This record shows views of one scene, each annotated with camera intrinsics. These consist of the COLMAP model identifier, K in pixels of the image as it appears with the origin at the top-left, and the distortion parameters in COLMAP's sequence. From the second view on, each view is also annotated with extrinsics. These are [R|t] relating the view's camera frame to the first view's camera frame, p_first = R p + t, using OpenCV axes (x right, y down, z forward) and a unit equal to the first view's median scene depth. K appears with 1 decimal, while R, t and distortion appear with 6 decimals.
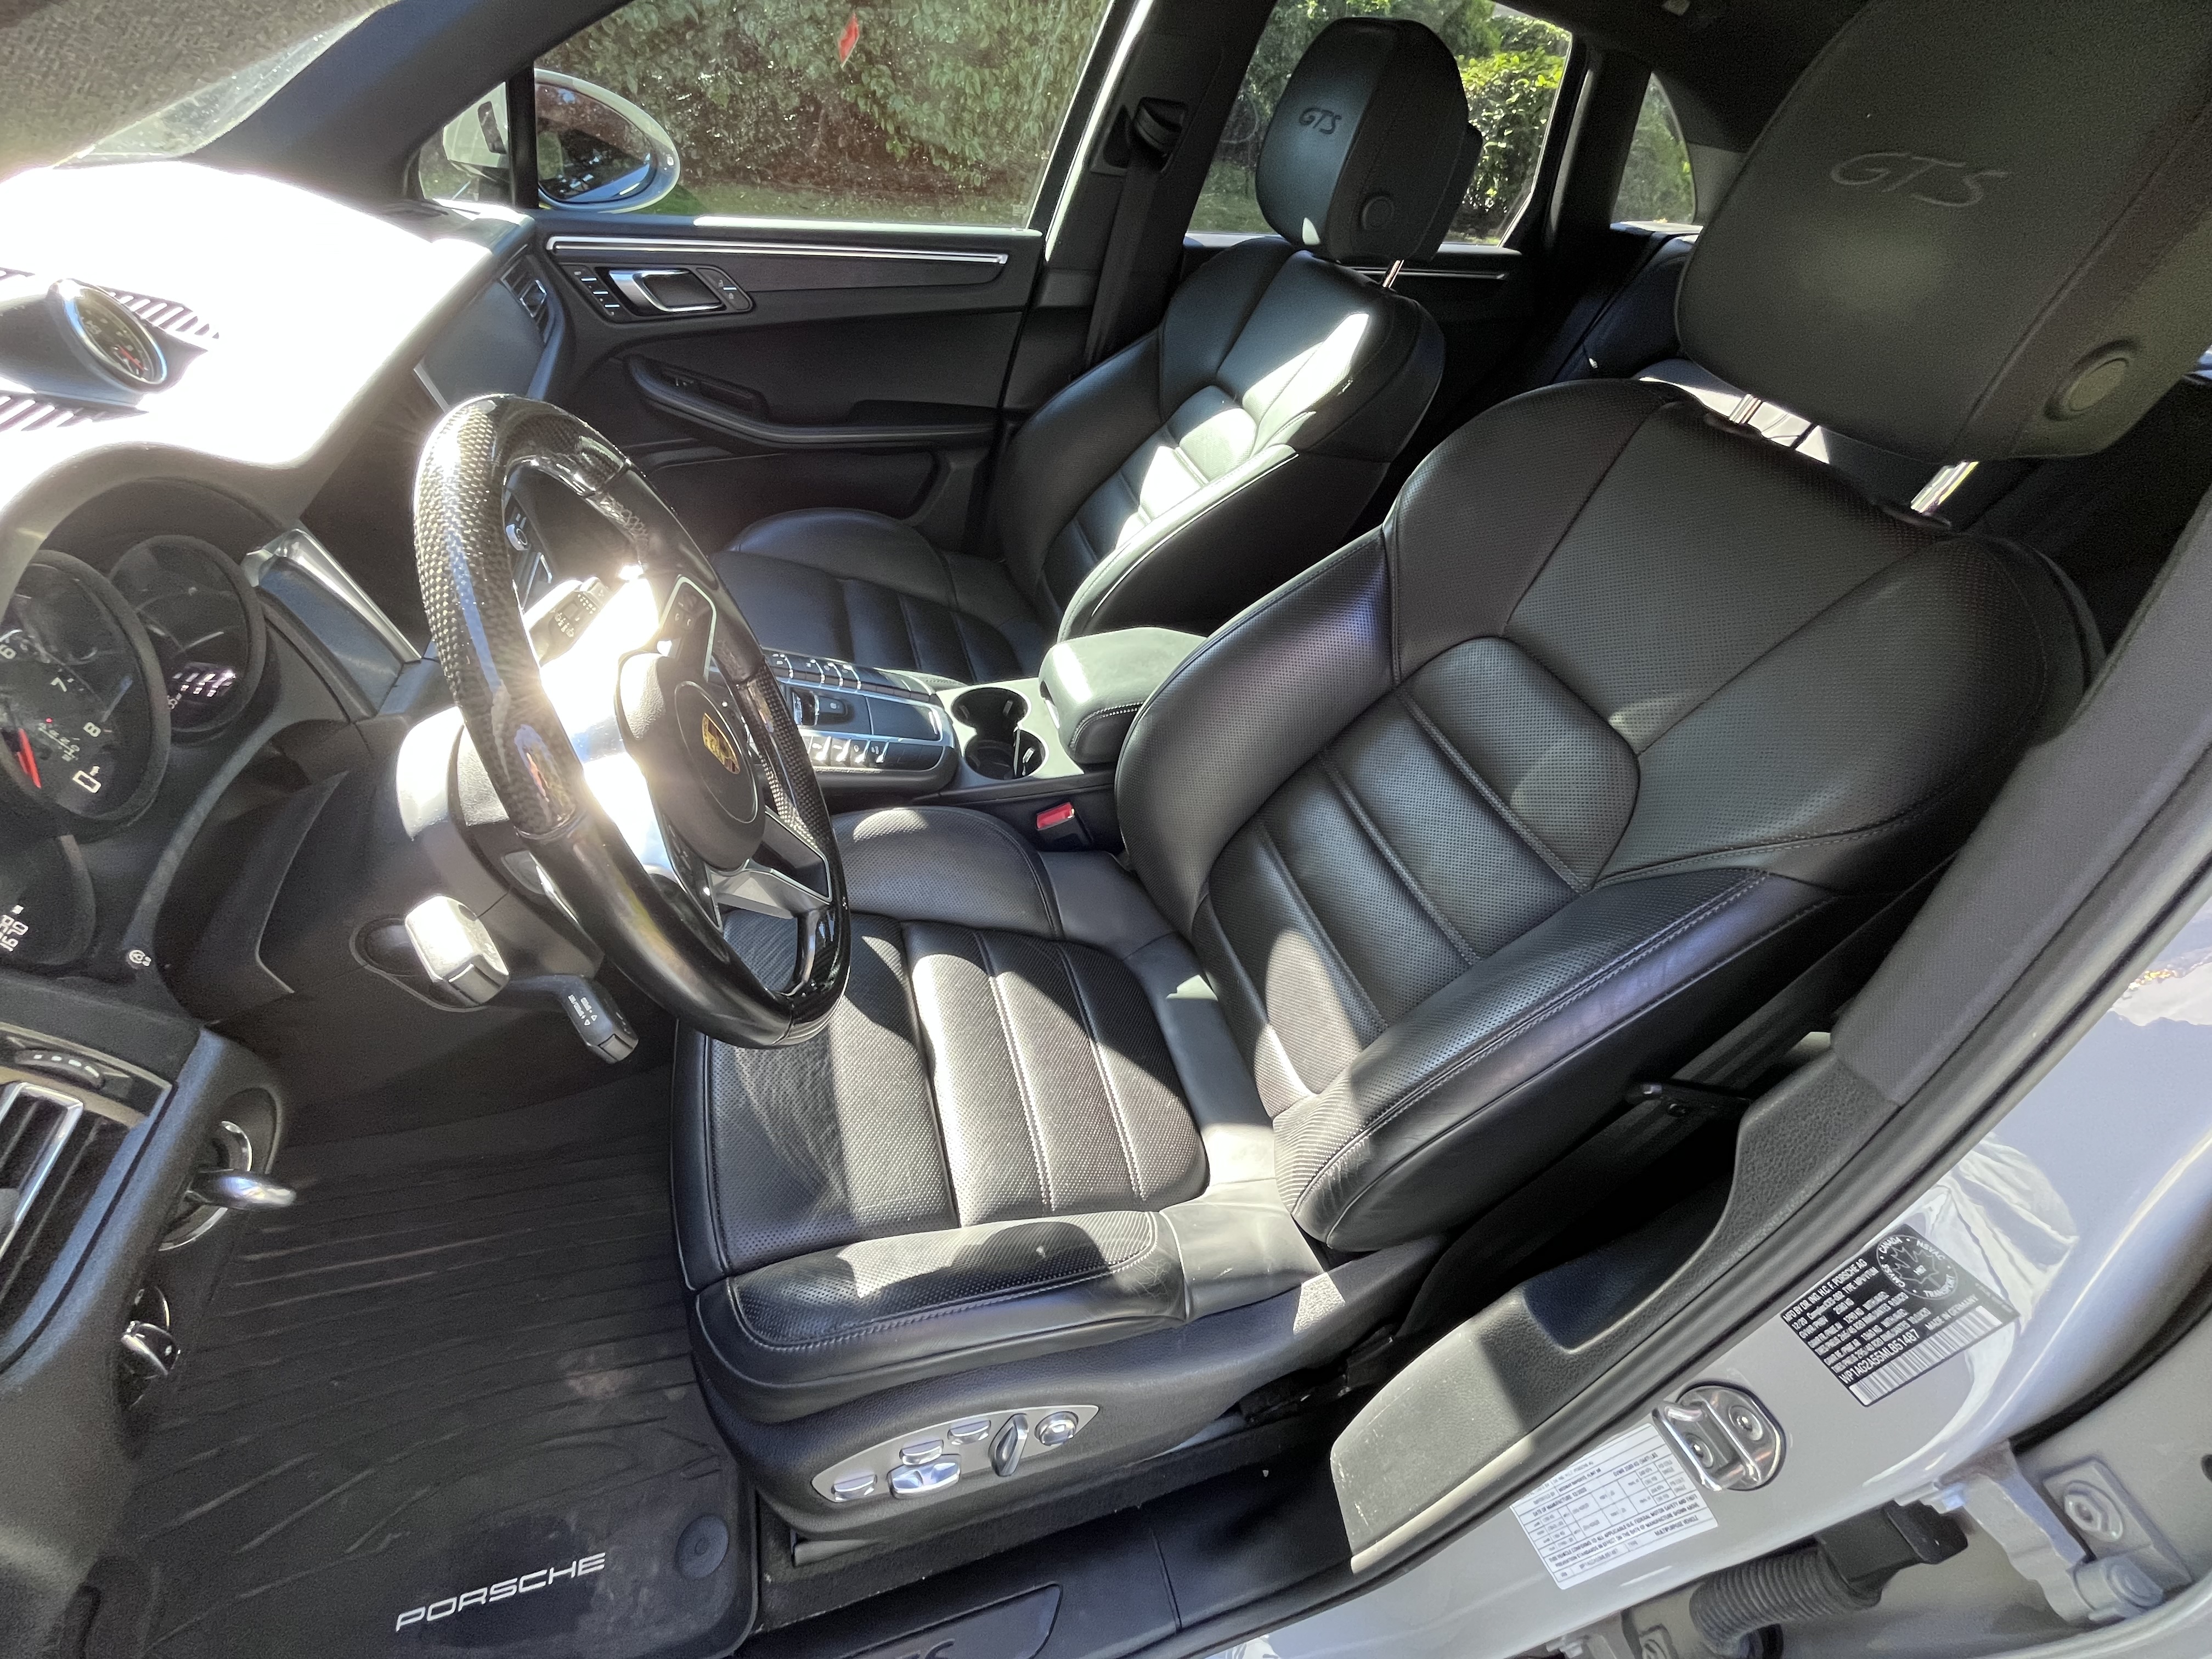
lens RADIAL K [[899.6, 0, 1101.7], [0, 899.6, 824.8], [0, 0, 1]] dist [-0.001007, -0.000412]
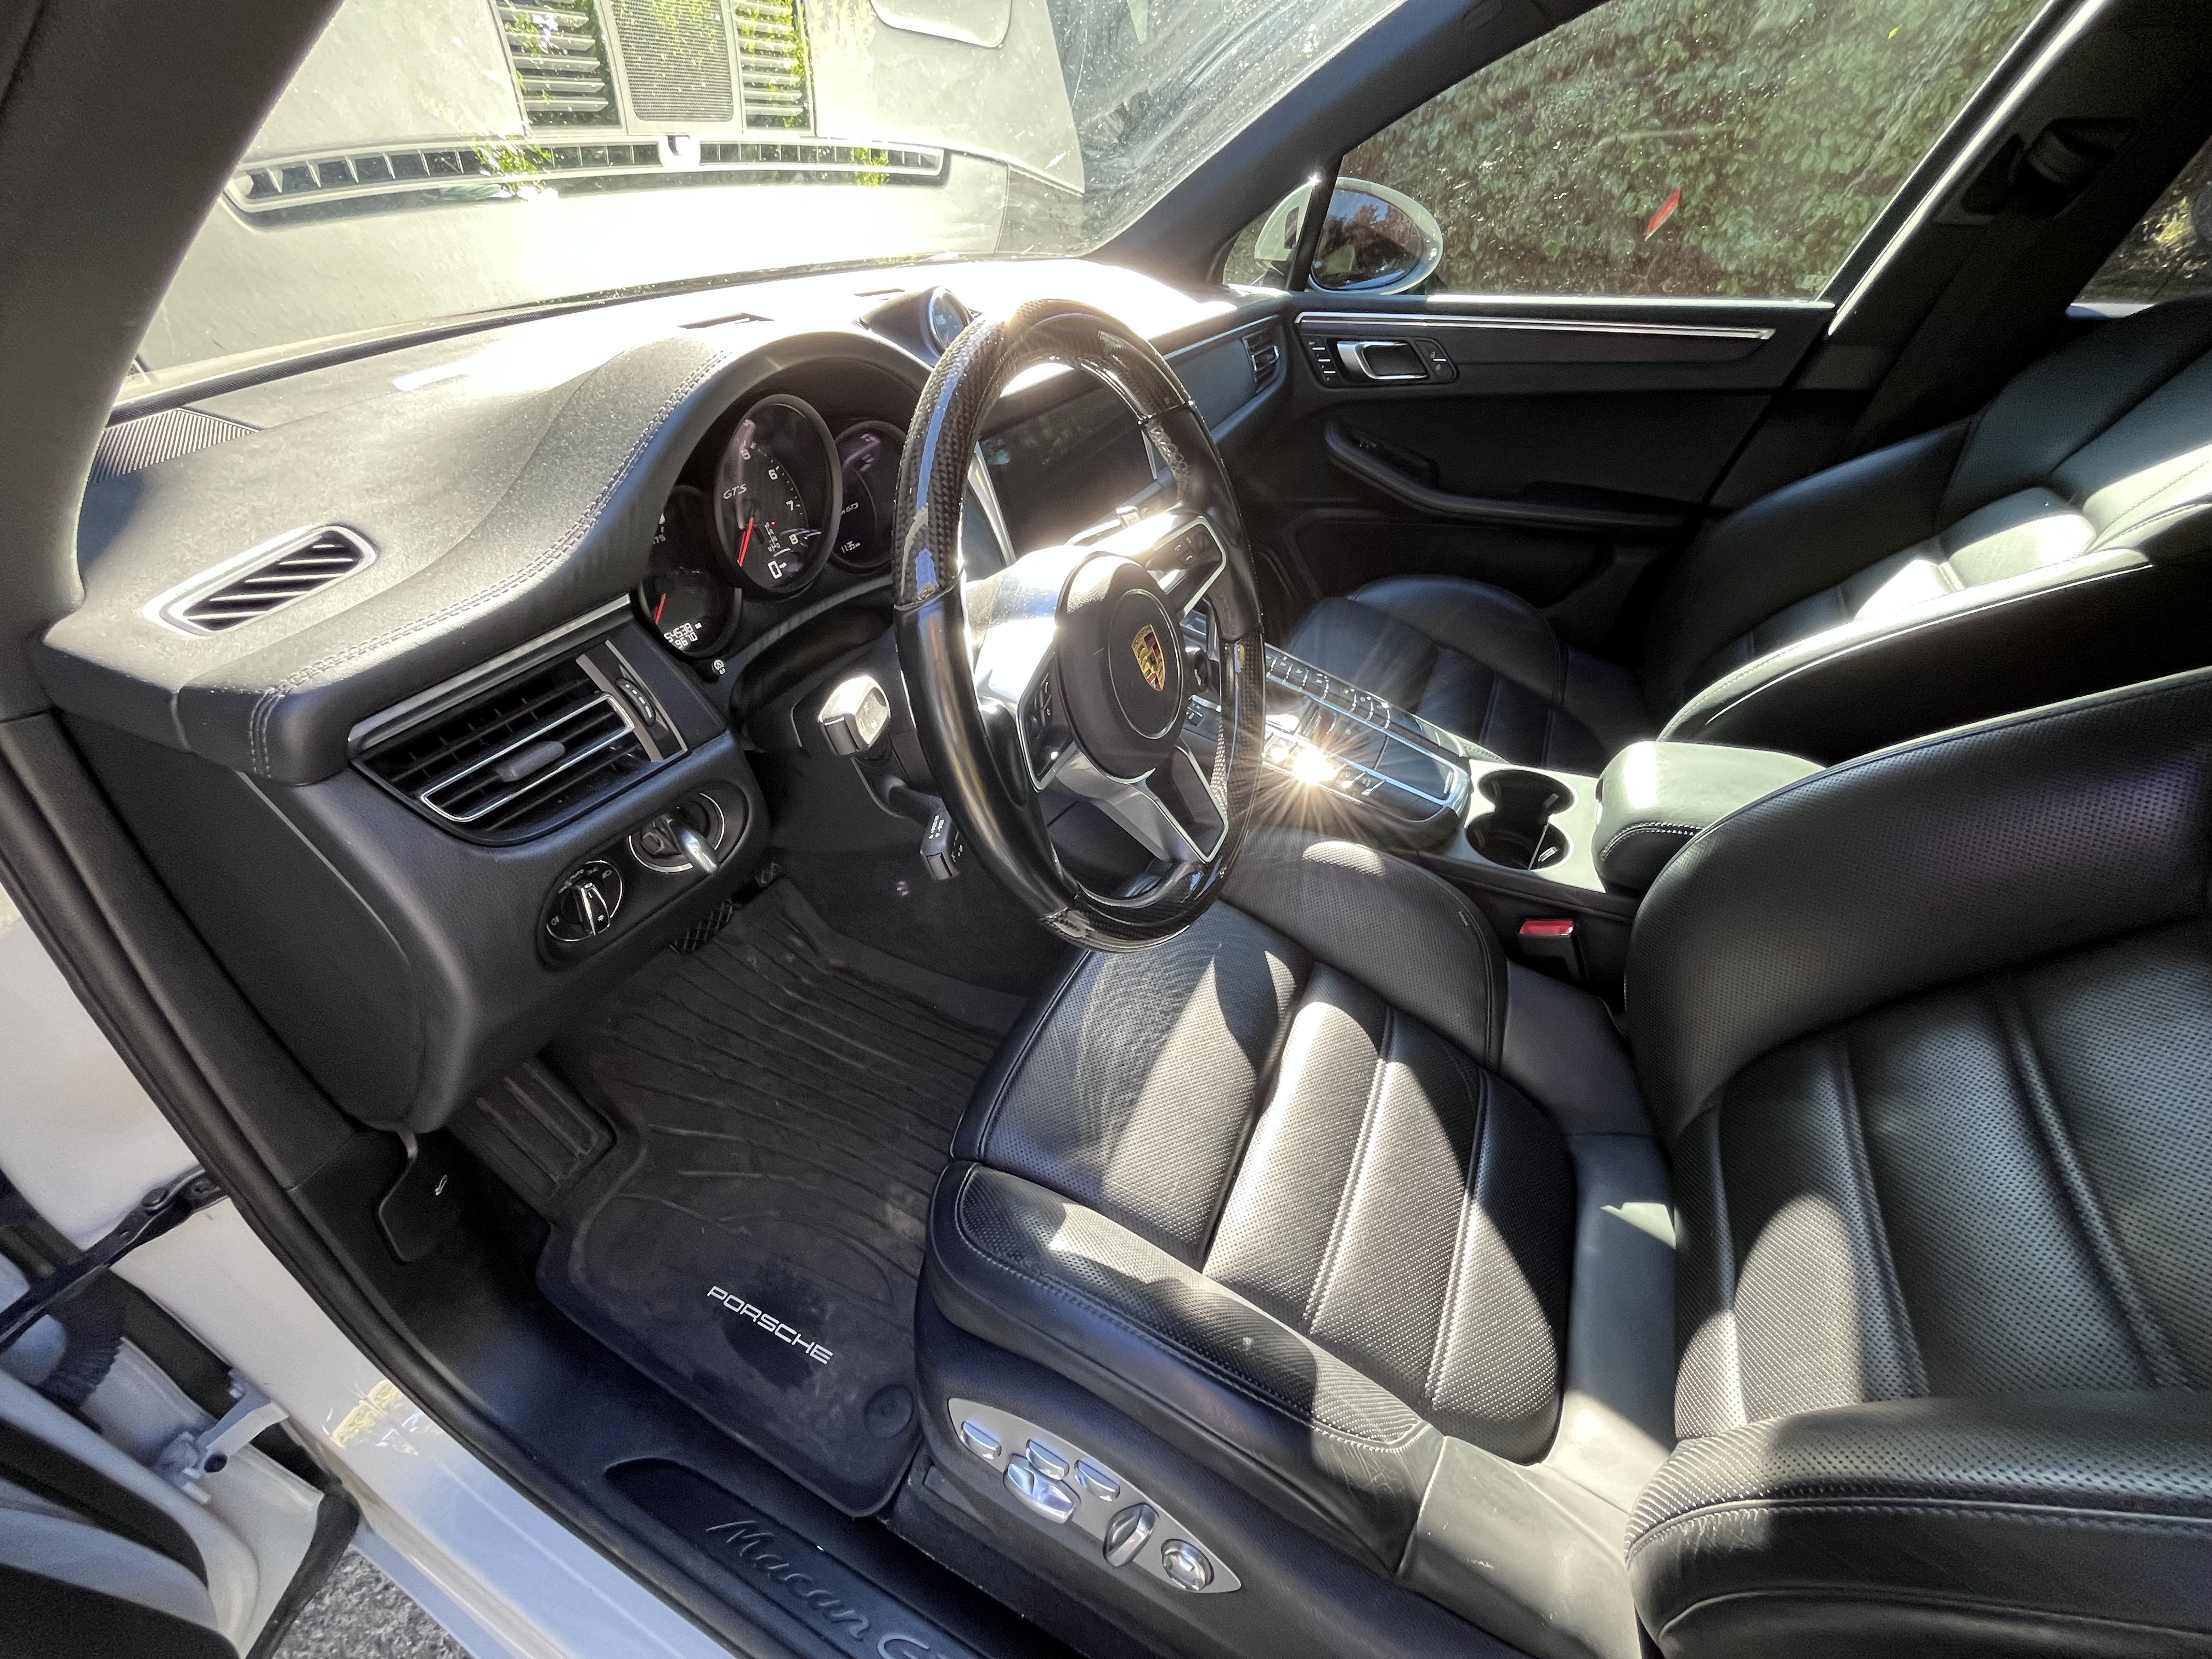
lens RADIAL K [[899.6, 0, 1101.7], [0, 899.6, 824.8], [0, 0, 1]] dist [-0.001007, -0.000412]
pose [[0.738449, 0.308622, -0.599537, 0.108008], [-0.384252, 0.923226, 0.001965, 0.056120], [0.554115, 0.228922, 0.800344, 0.104066]]
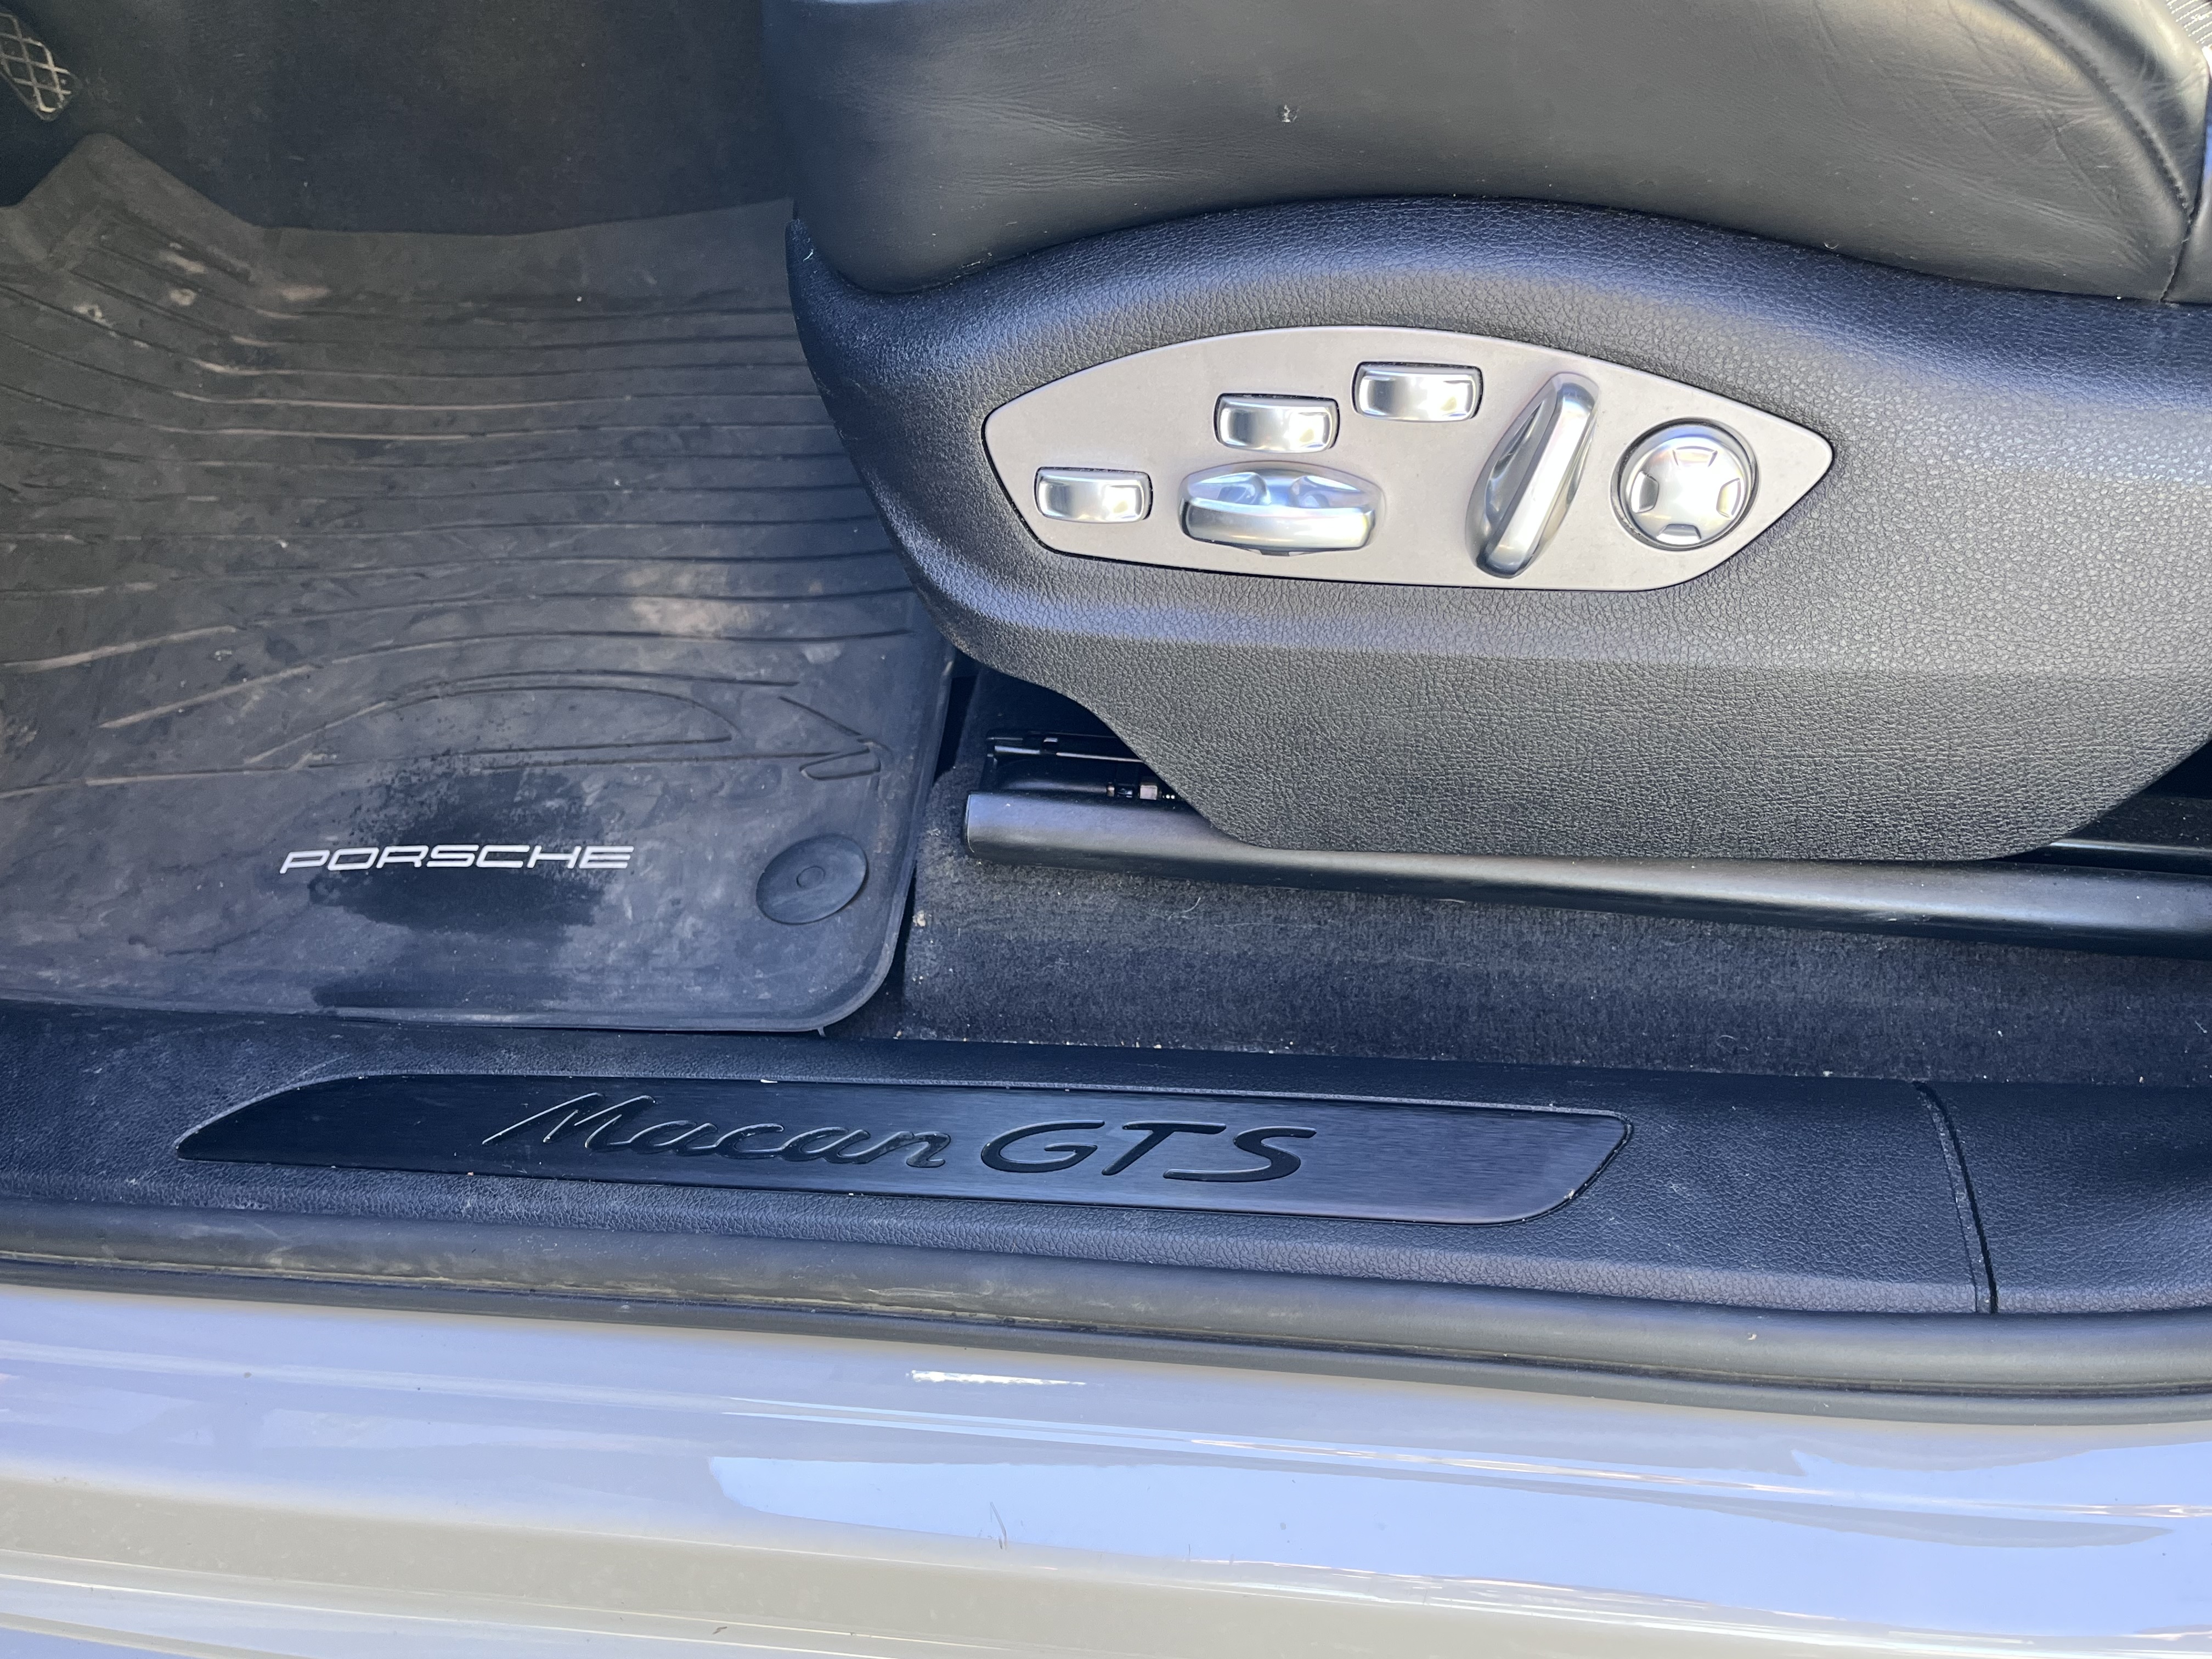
lens RADIAL K [[1753.6, 0, 1106.0], [0, 1753.6, 829.5], [0, 0, 1]] dist [0.011282, 0.002114]
pose [[0.892220, 0.150287, -0.425861, 0.030309], [-0.096649, 0.984698, 0.145014, 0.455341], [0.441139, -0.088225, 0.893092, 0.214865]]
